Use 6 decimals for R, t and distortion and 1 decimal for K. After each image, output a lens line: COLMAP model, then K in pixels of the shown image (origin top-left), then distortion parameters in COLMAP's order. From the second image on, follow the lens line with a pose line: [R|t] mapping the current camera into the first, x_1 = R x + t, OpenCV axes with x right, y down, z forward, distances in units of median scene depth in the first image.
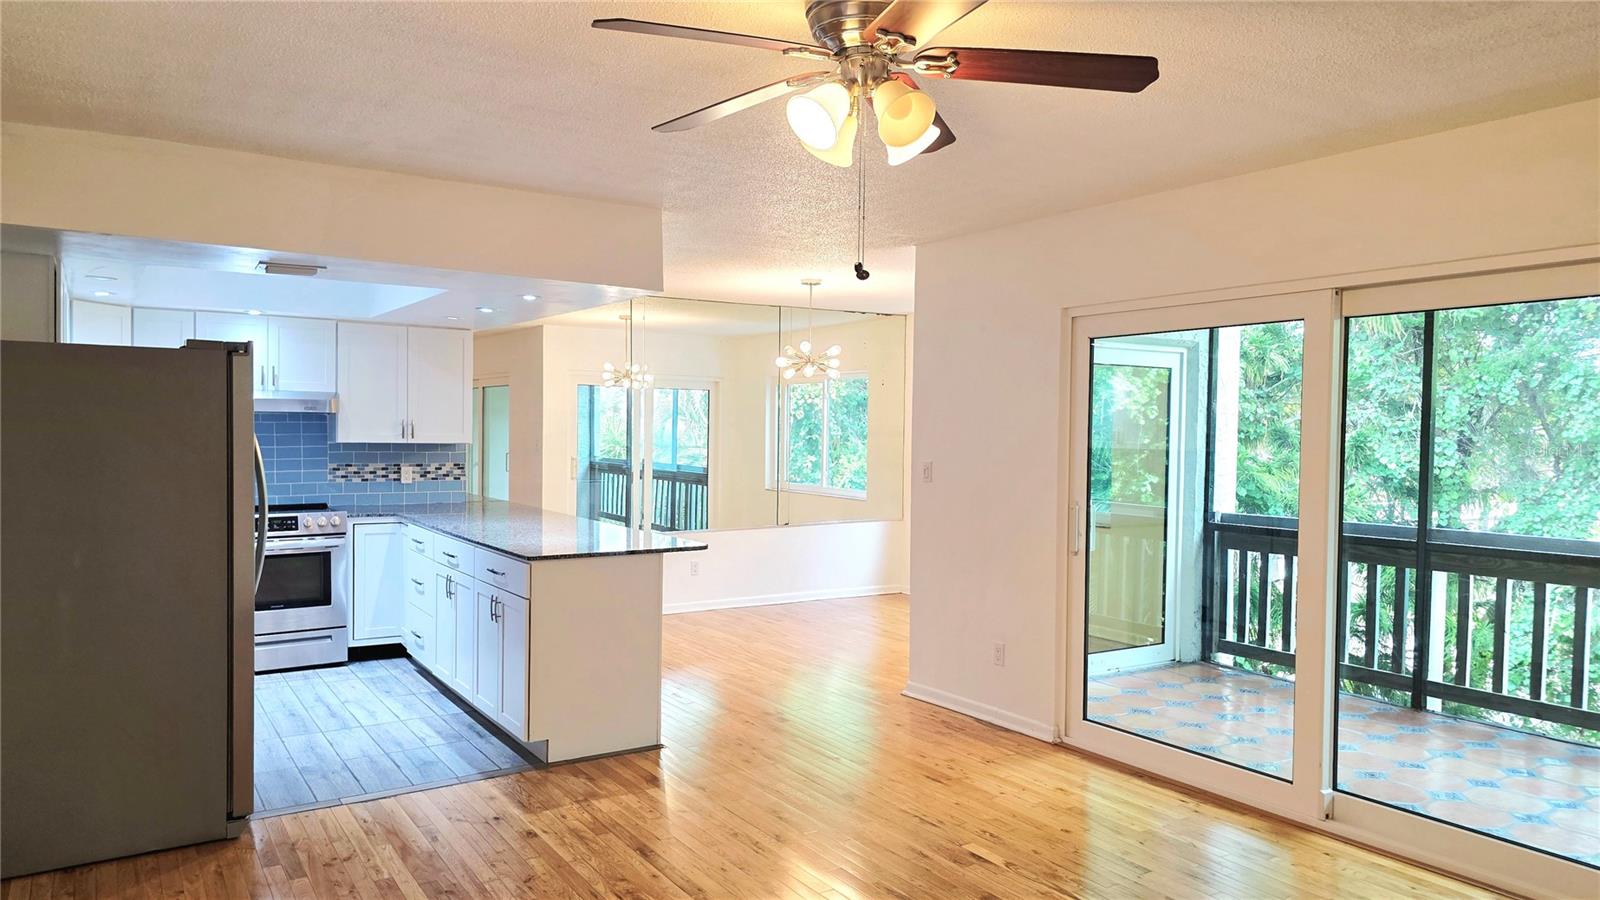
lens RADIAL K [[1074.7, 0, 811.4], [0, 1074.7, 465.3], [0, 0, 1]] dist [0.064742, -0.060560]
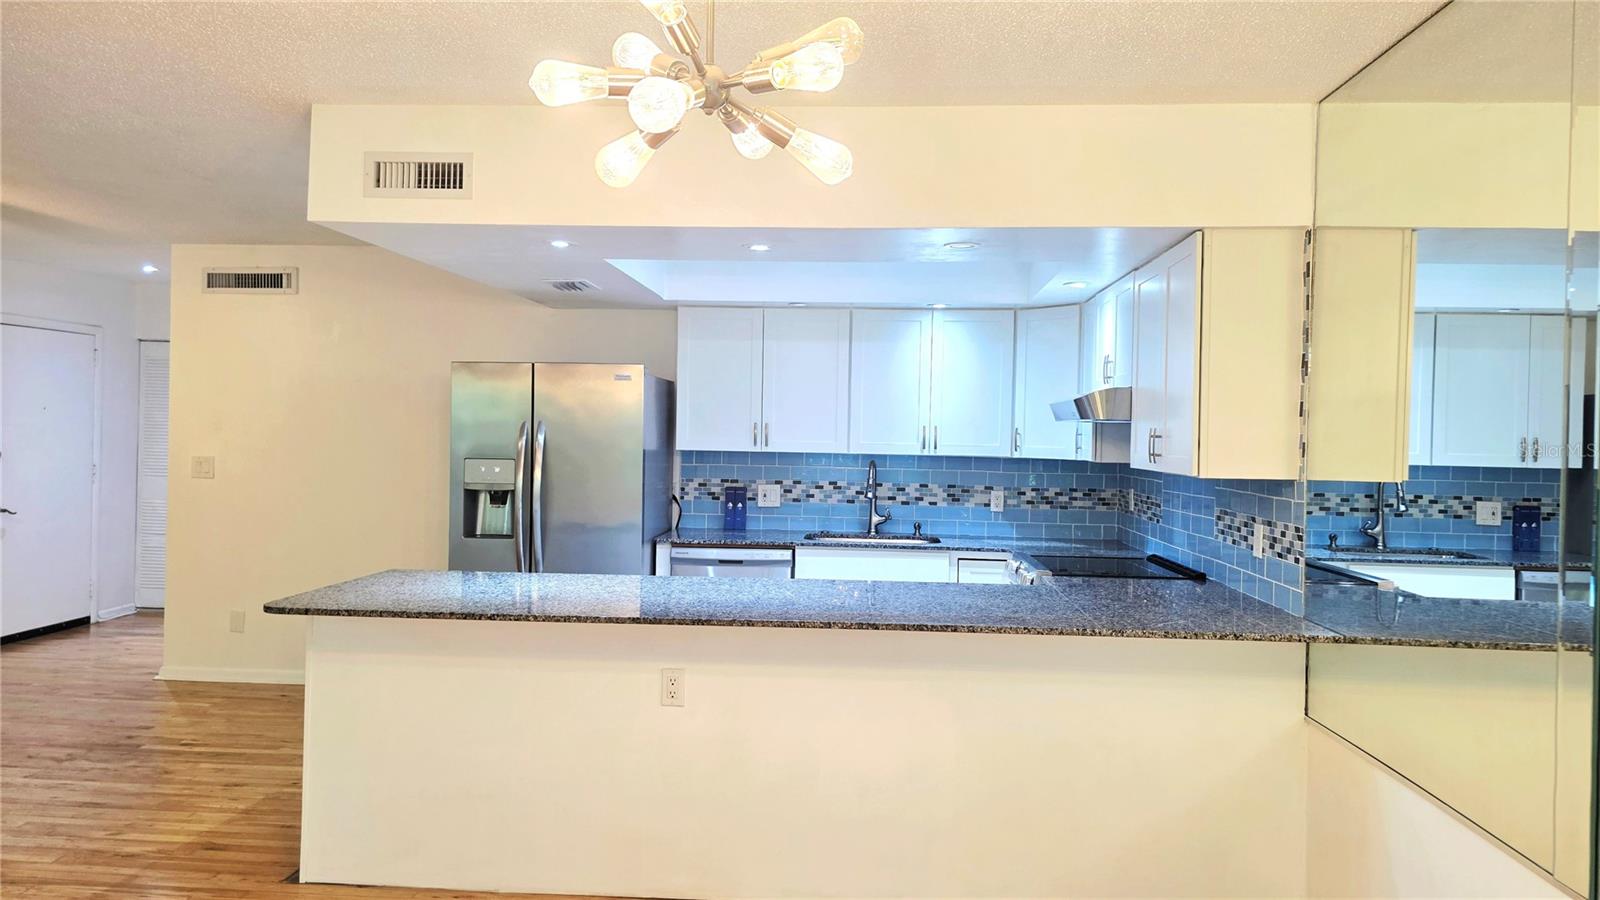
lens RADIAL K [[1074.7, 0, 809.6], [0, 1074.7, 441.2], [0, 0, 1]] dist [0.064742, -0.060560]
pose [[-0.606596, -0.020194, -0.794754, 0.191053], [-0.056319, 0.998257, 0.017621, -0.043752], [0.793013, 0.055448, -0.606676, 1.470159]]
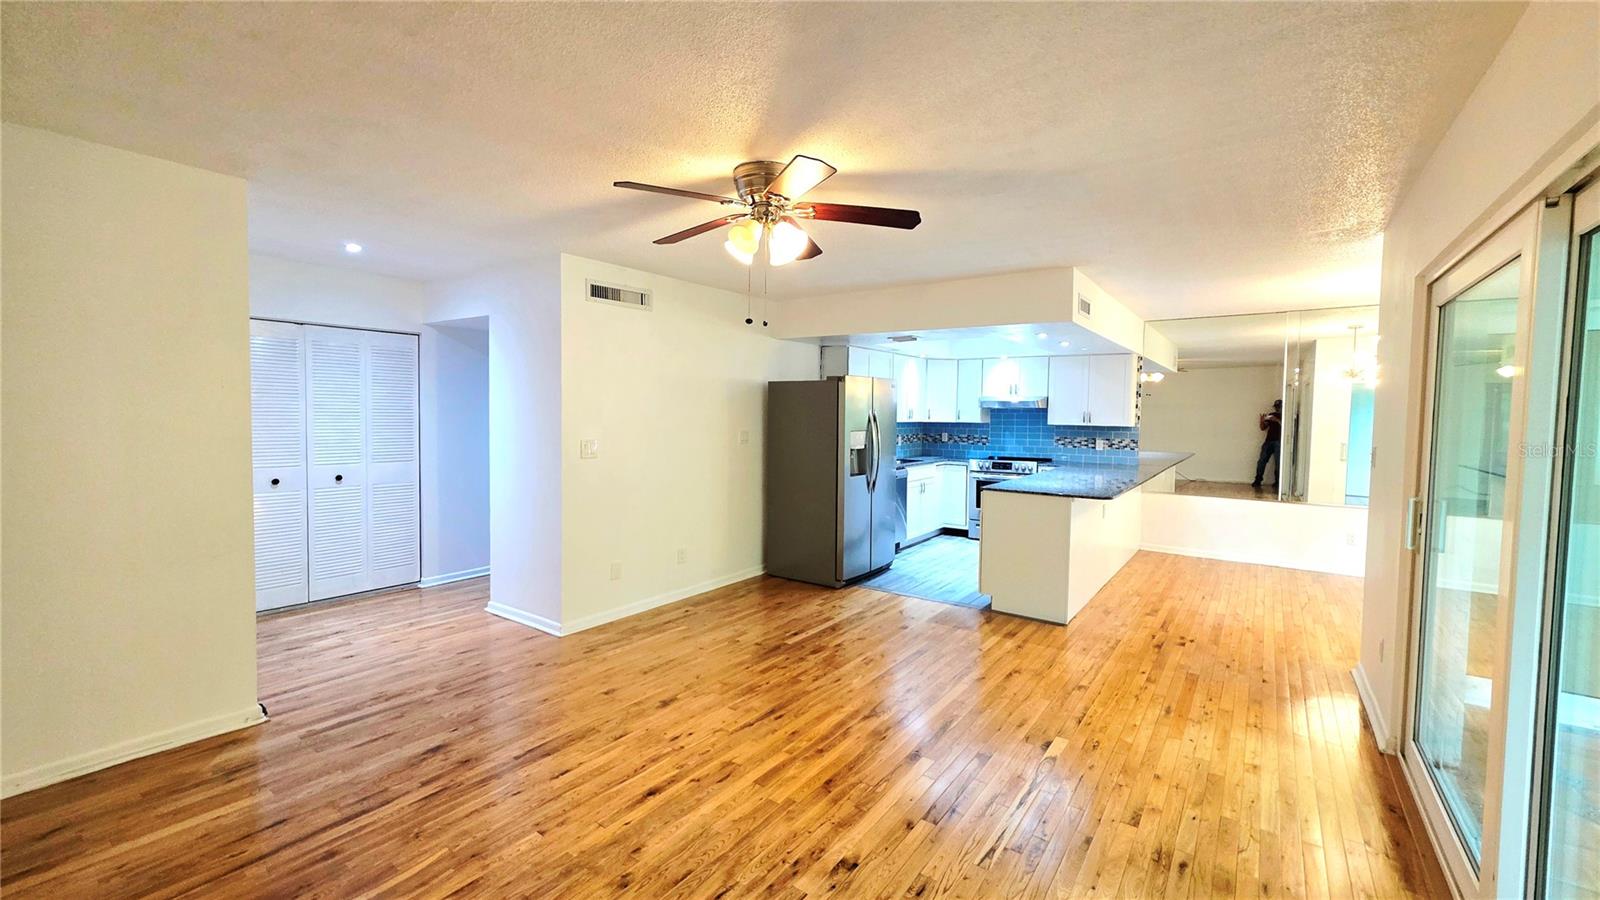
lens RADIAL K [[641.1, 0, 807.4], [0, 641.1, 438.8], [0, 0, 1]] dist [0.006827, -0.001994]
pose [[0.360052, 0.031692, -0.932394, 0.490416], [-0.040235, 0.999020, 0.018420, -0.001054], [0.932064, 0.030883, 0.360975, 0.298030]]
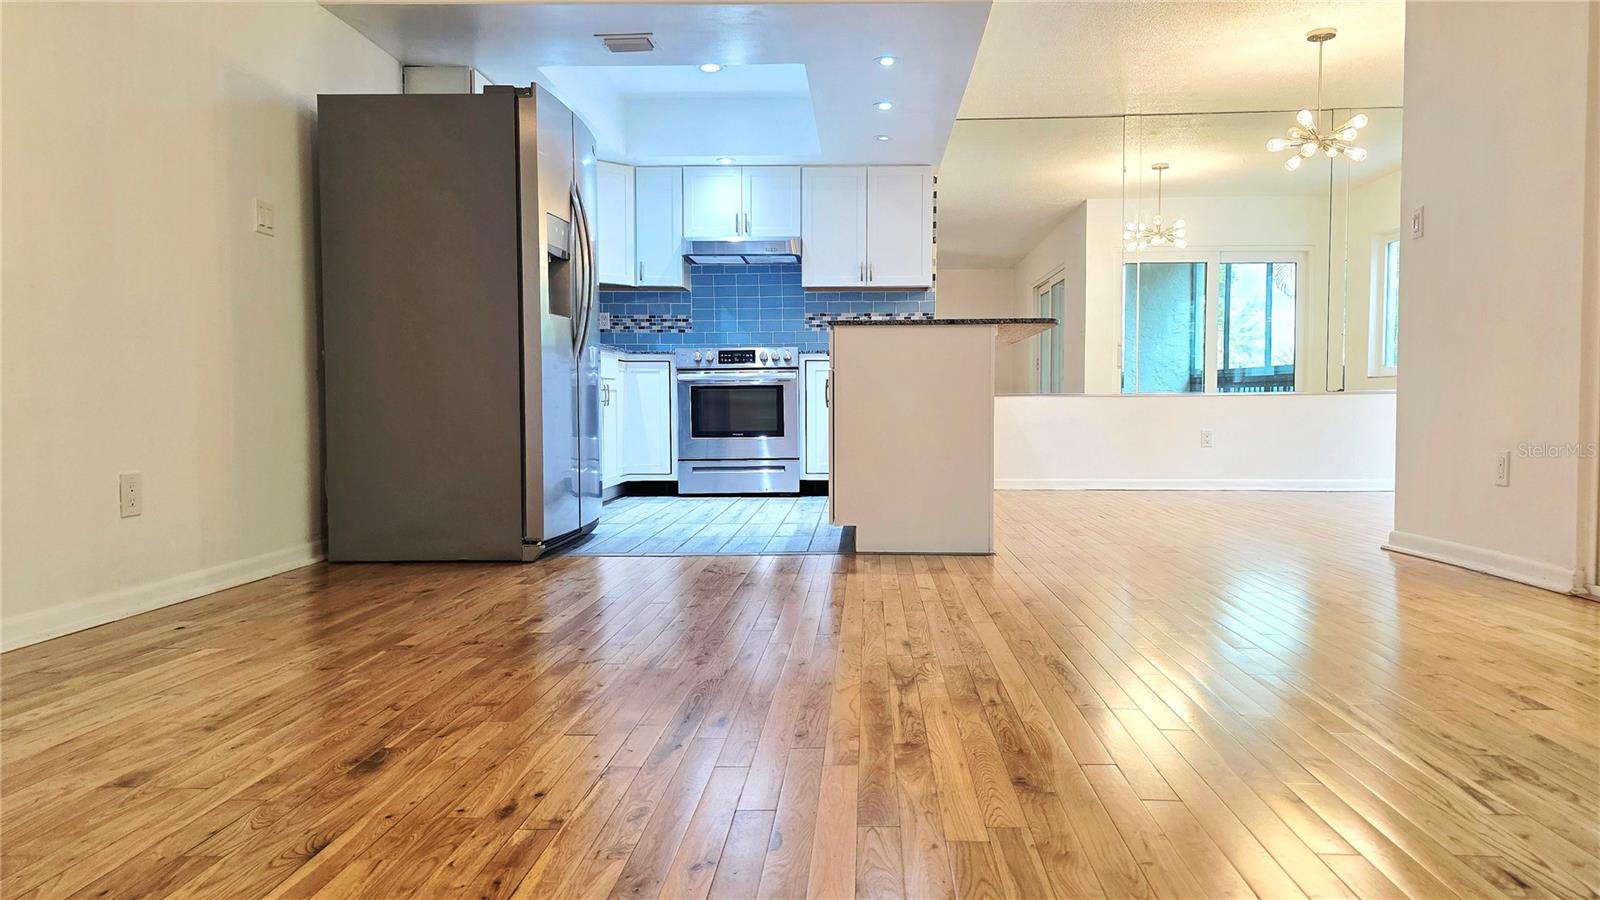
lens RADIAL K [[1074.7, 0, 824.2], [0, 1074.7, 454.3], [0, 0, 1]] dist [0.064742, -0.060560]
pose [[0.812365, 0.011298, -0.583039, 0.213787], [-0.006740, 0.999927, 0.009986, 0.154145], [0.583110, -0.004183, 0.812382, 0.216518]]
